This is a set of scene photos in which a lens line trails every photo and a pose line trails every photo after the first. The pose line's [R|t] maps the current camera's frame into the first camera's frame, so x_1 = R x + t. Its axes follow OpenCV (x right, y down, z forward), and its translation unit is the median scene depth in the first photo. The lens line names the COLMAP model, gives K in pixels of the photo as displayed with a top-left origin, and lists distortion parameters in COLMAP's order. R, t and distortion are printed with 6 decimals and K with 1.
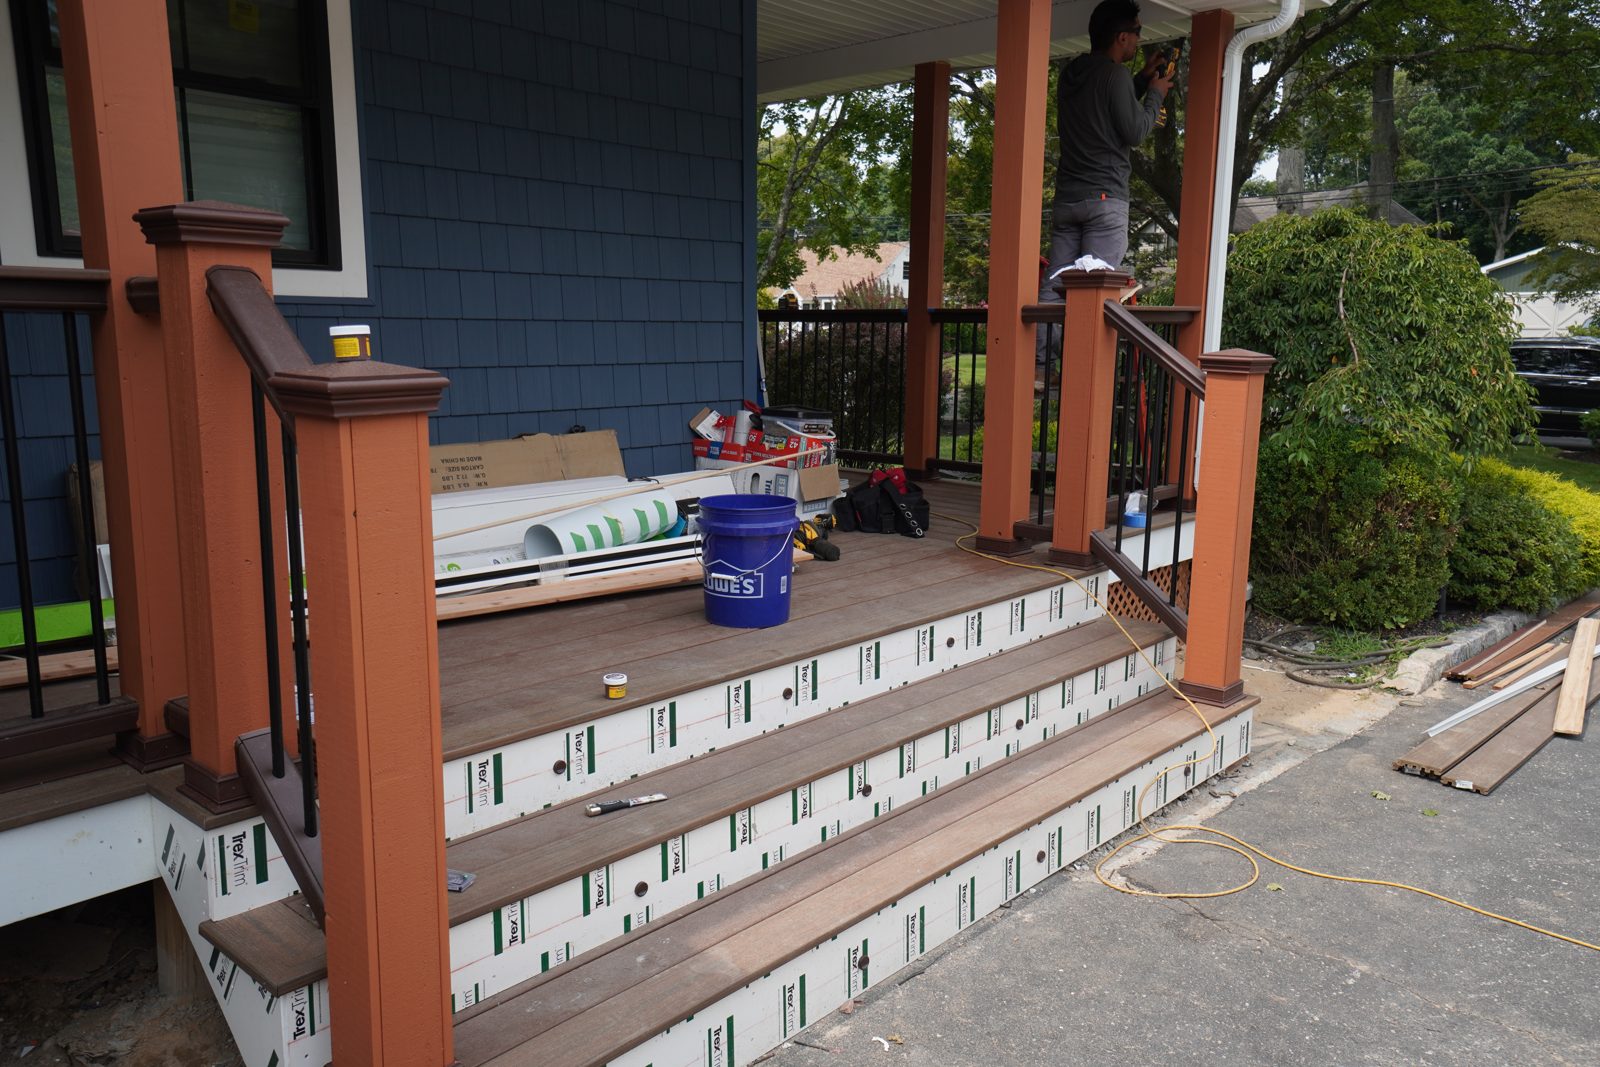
lens RADIAL K [[1211.3, 0, 798.5], [0, 1211.3, 525.9], [0, 0, 1]] dist [0.039768, 0.014393]
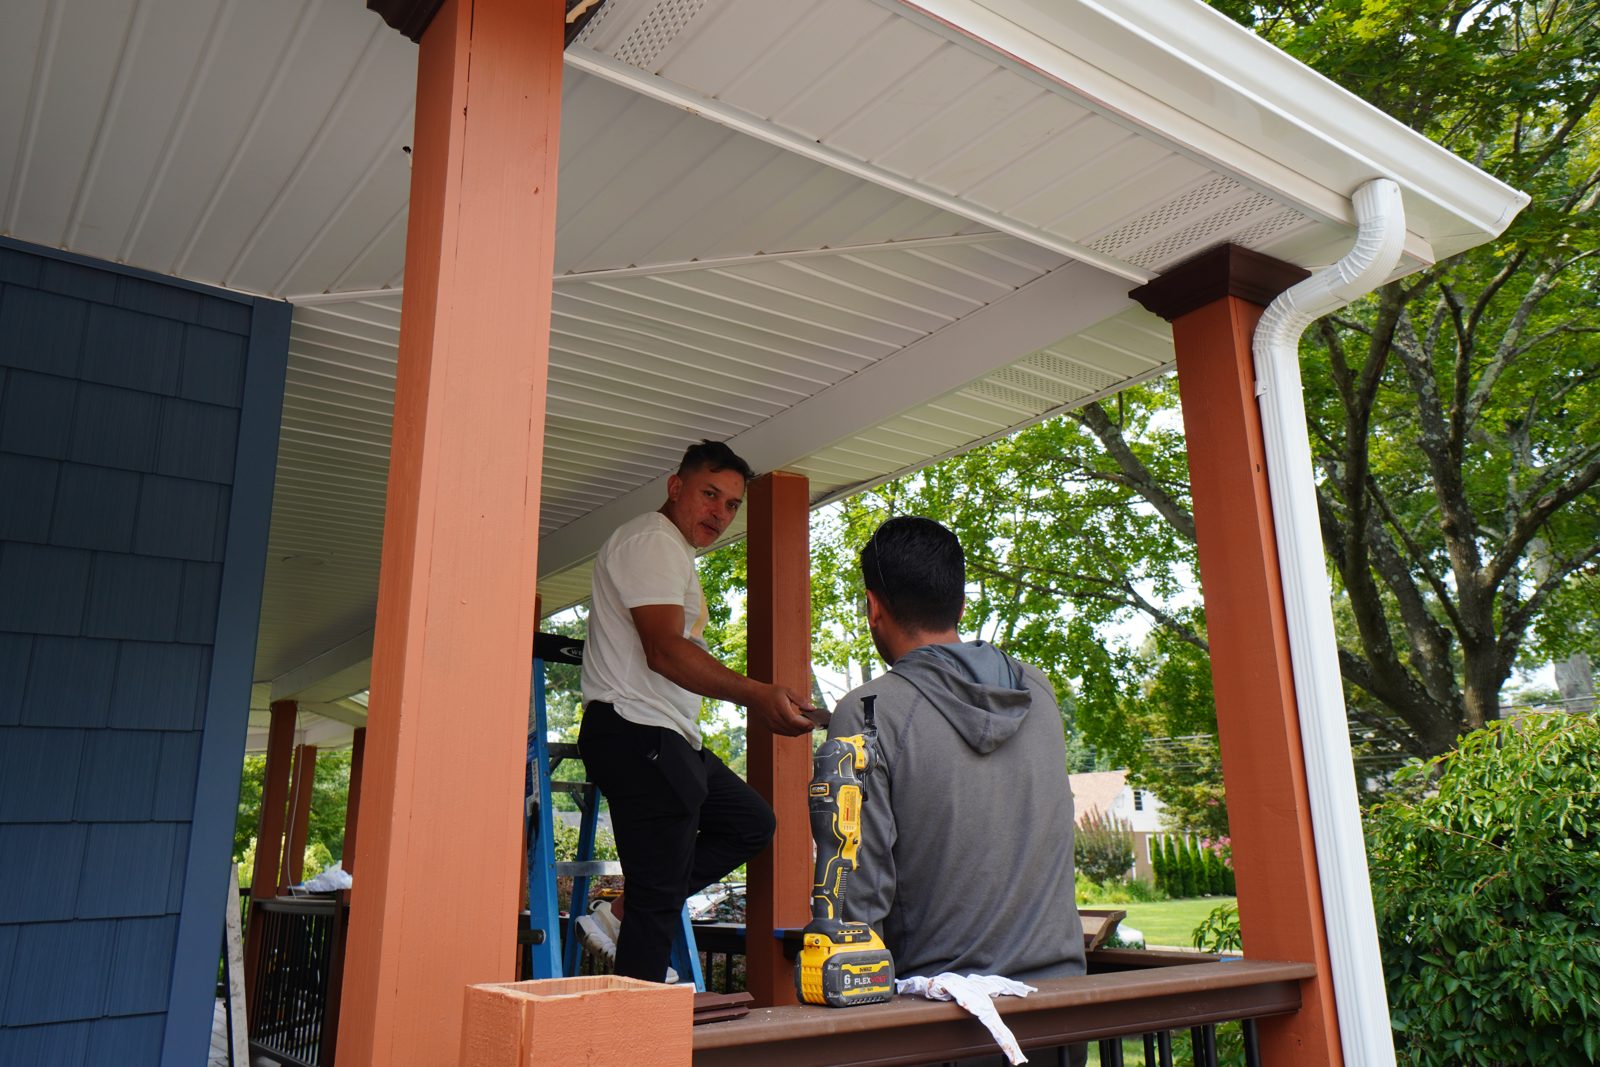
lens RADIAL K [[1211.3, 0, 808.2], [0, 1211.3, 521.9], [0, 0, 1]] dist [0.039768, 0.014393]
pose [[0.981162, -0.077084, -0.177141, 0.312613], [-0.005161, 0.906158, -0.422907, -0.174671], [0.193117, 0.415855, 0.888690, 0.723291]]
